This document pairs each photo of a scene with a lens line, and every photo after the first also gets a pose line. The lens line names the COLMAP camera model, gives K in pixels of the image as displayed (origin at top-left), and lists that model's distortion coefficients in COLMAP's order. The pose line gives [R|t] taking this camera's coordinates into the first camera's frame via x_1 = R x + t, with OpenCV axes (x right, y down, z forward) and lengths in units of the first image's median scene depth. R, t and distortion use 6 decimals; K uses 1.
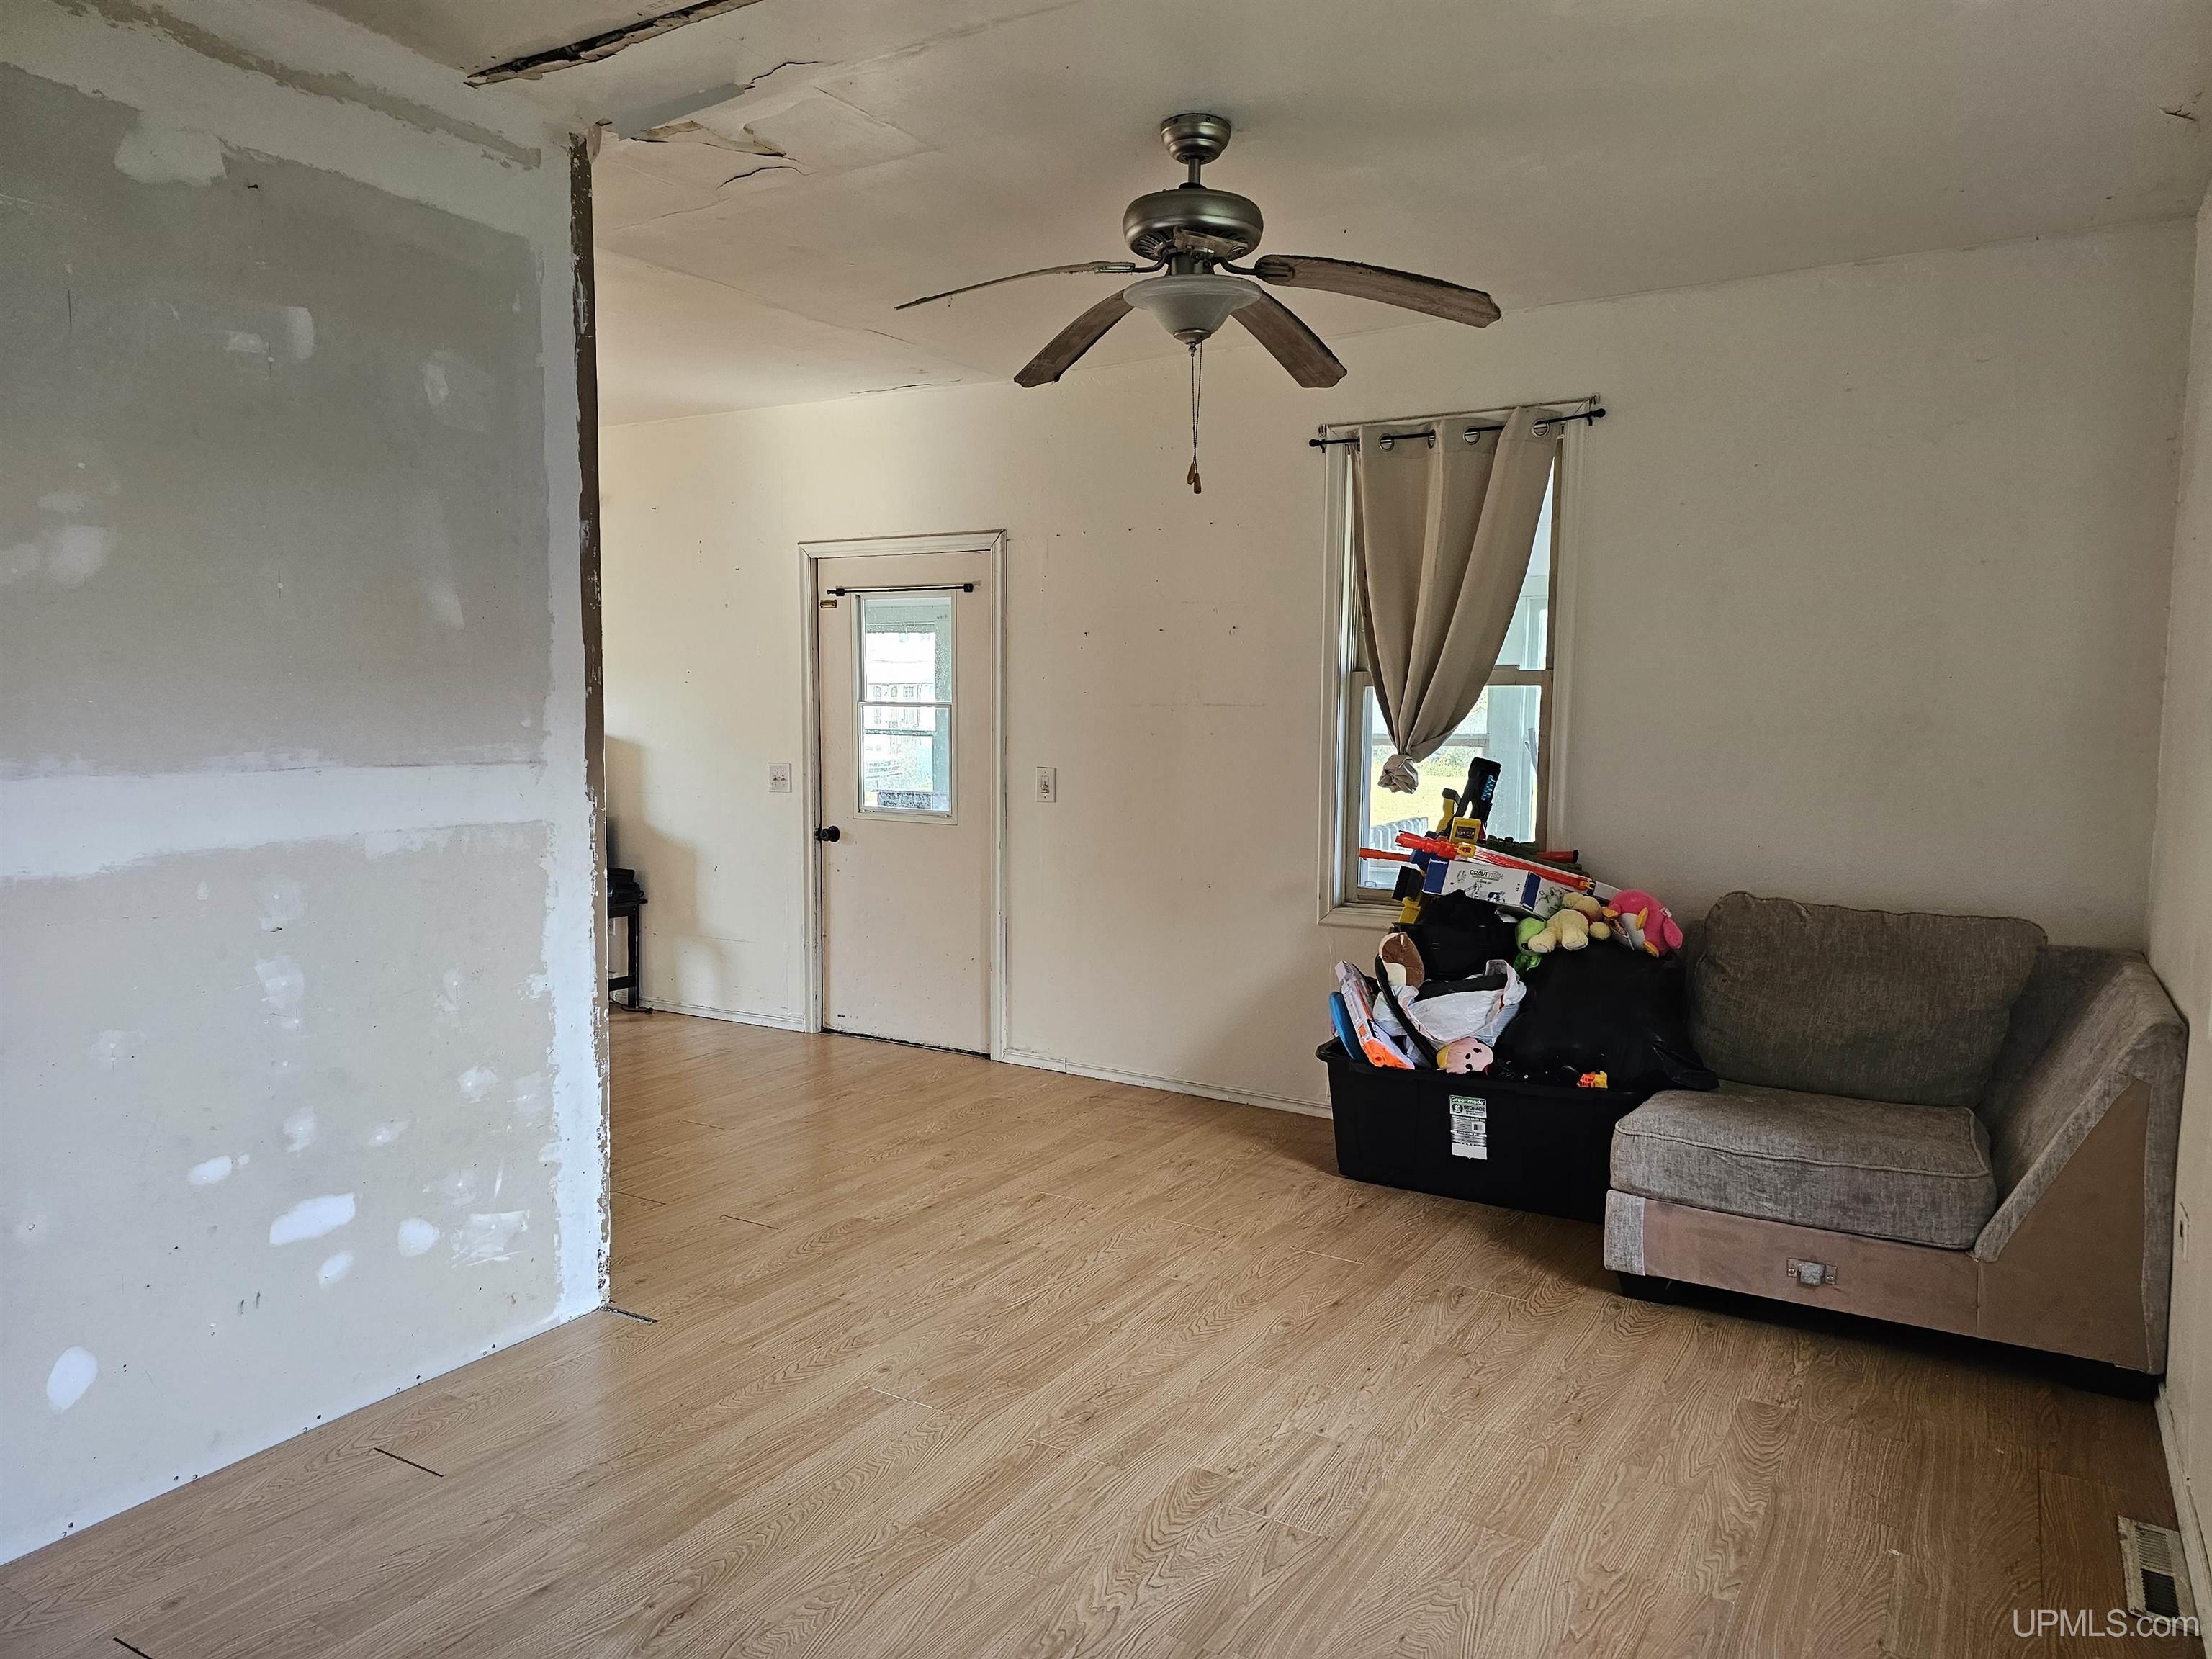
lens RADIAL K [[1491.5, 0, 1108.0], [0, 1491.5, 827.5], [0, 0, 1]] dist [-0.003875, -0.000967]
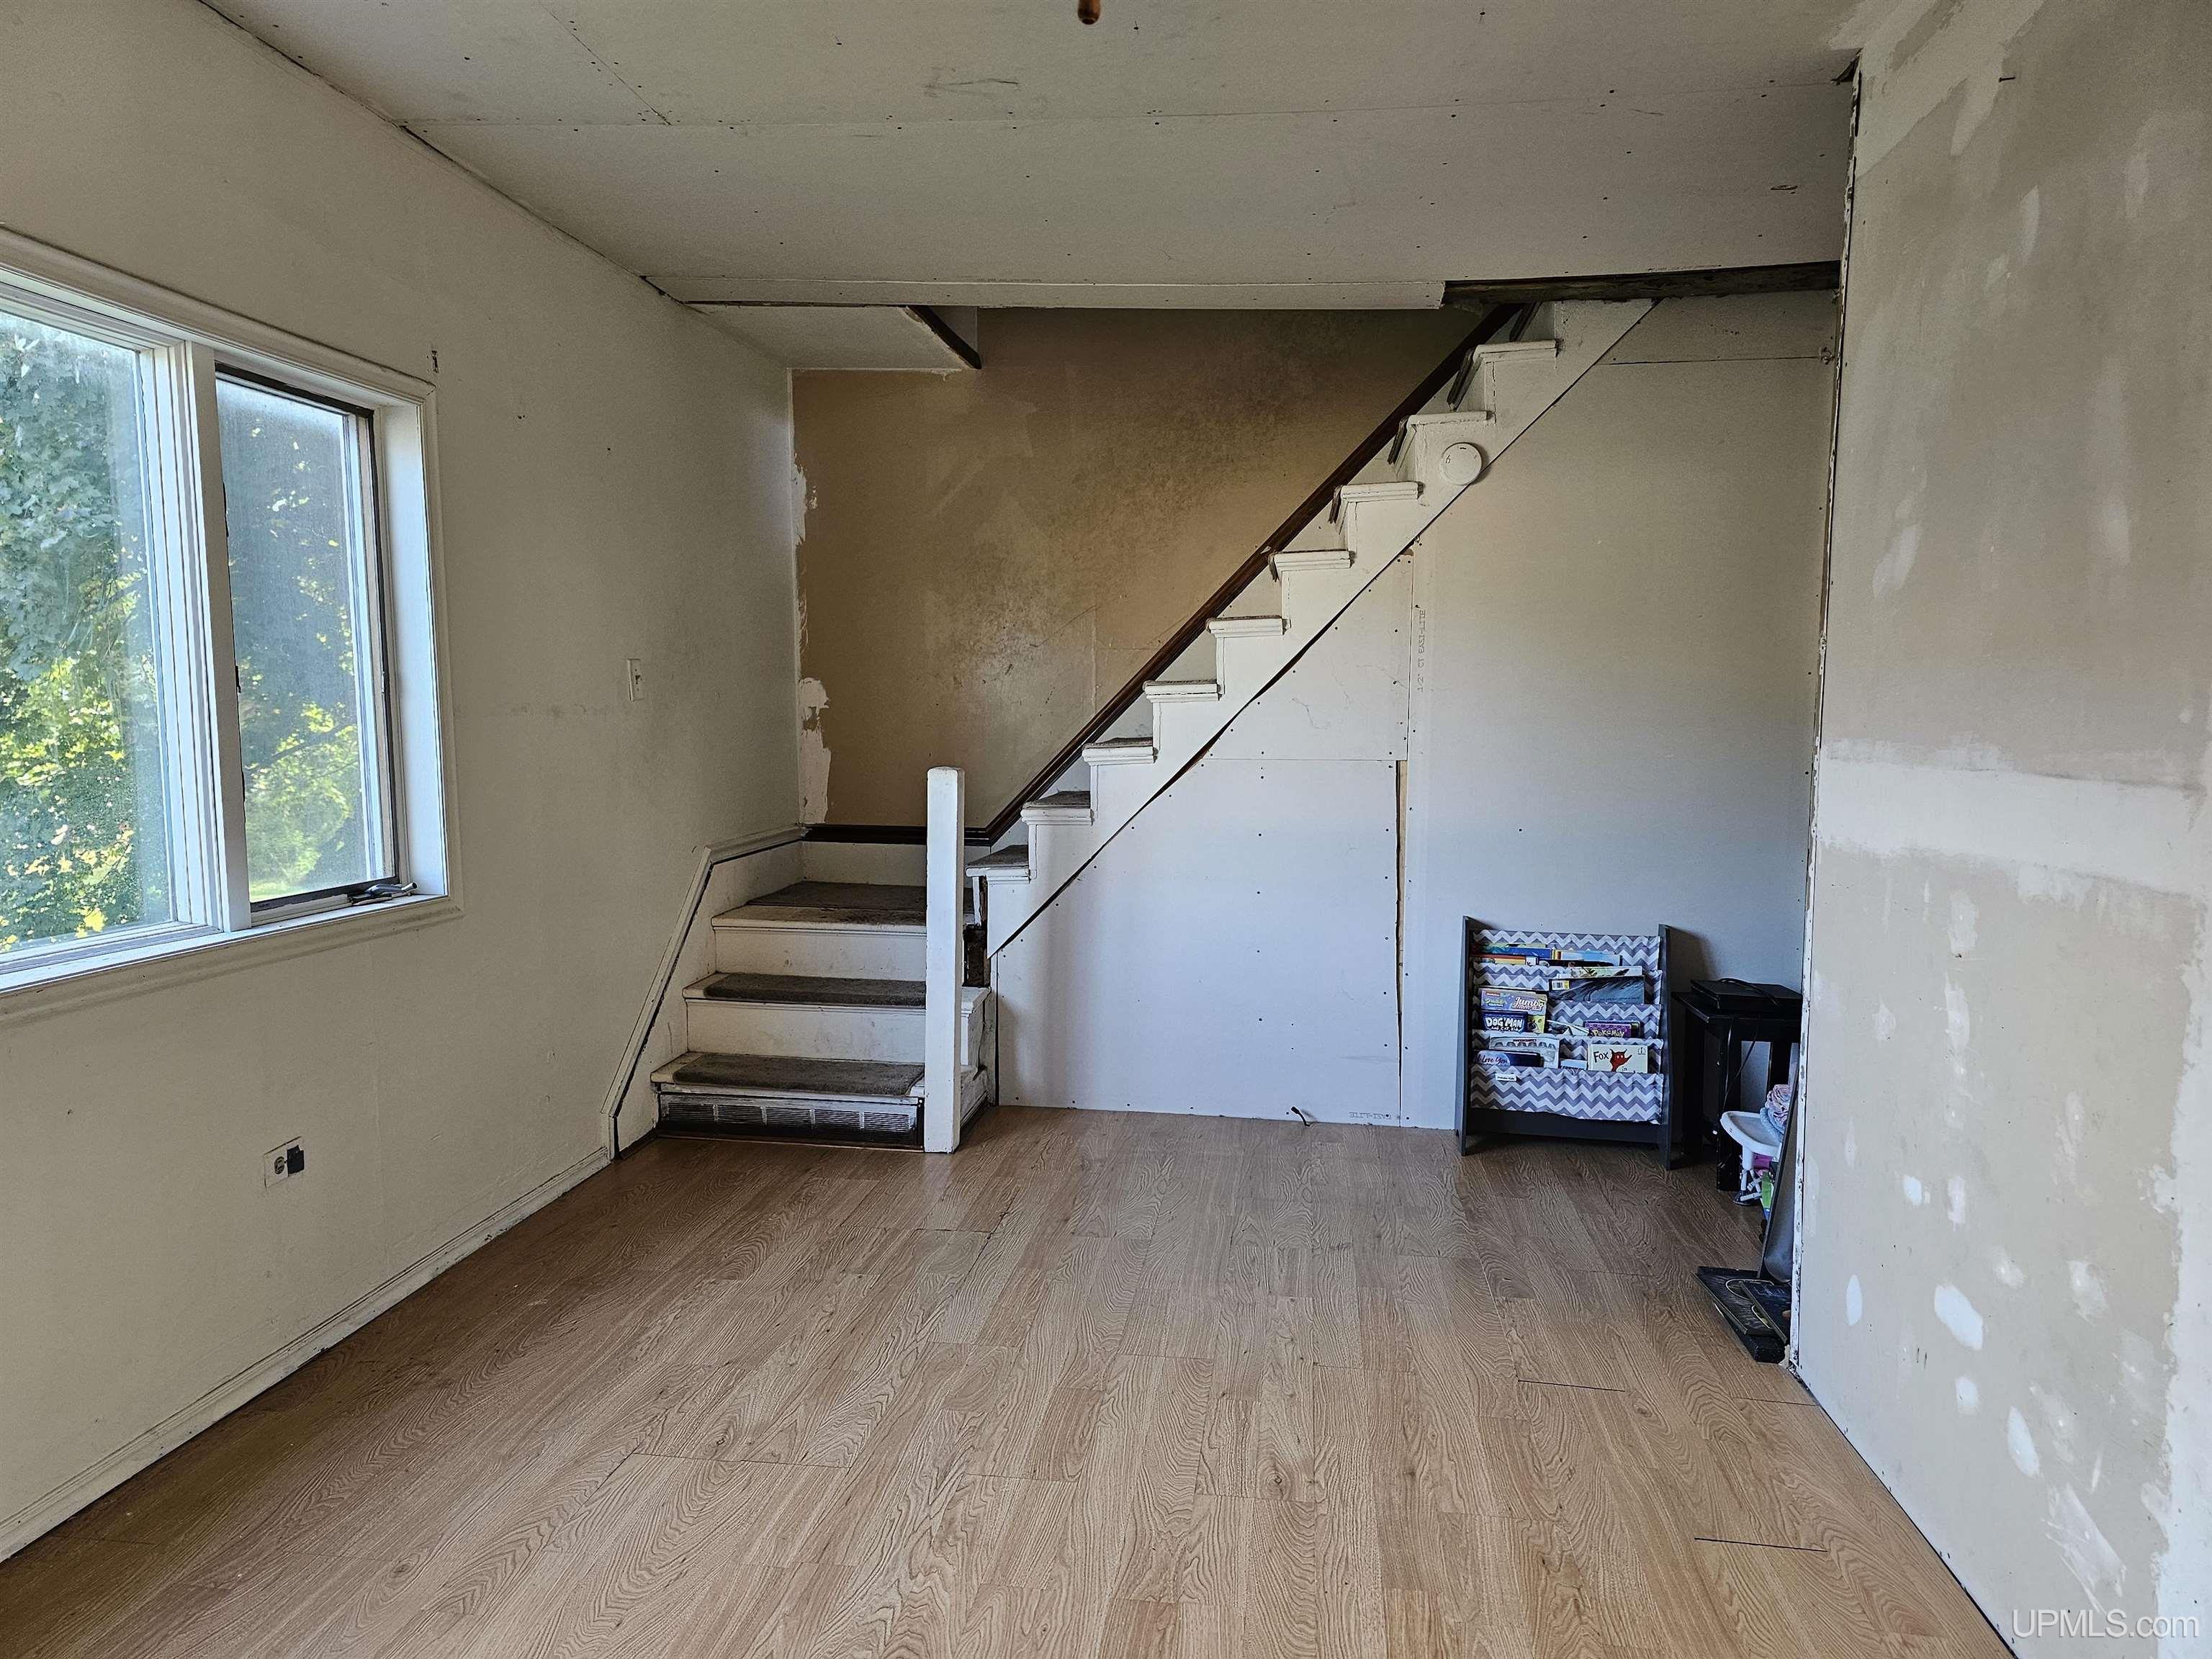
lens RADIAL K [[1491.5, 0, 1108.2], [0, 1491.5, 845.2], [0, 0, 1]] dist [-0.003875, -0.000967]
pose [[-0.918238, 0.018046, -0.395619, 0.260305], [-0.048855, 0.986169, 0.158377, -0.120265], [0.393005, 0.164756, -0.904656, 1.789983]]
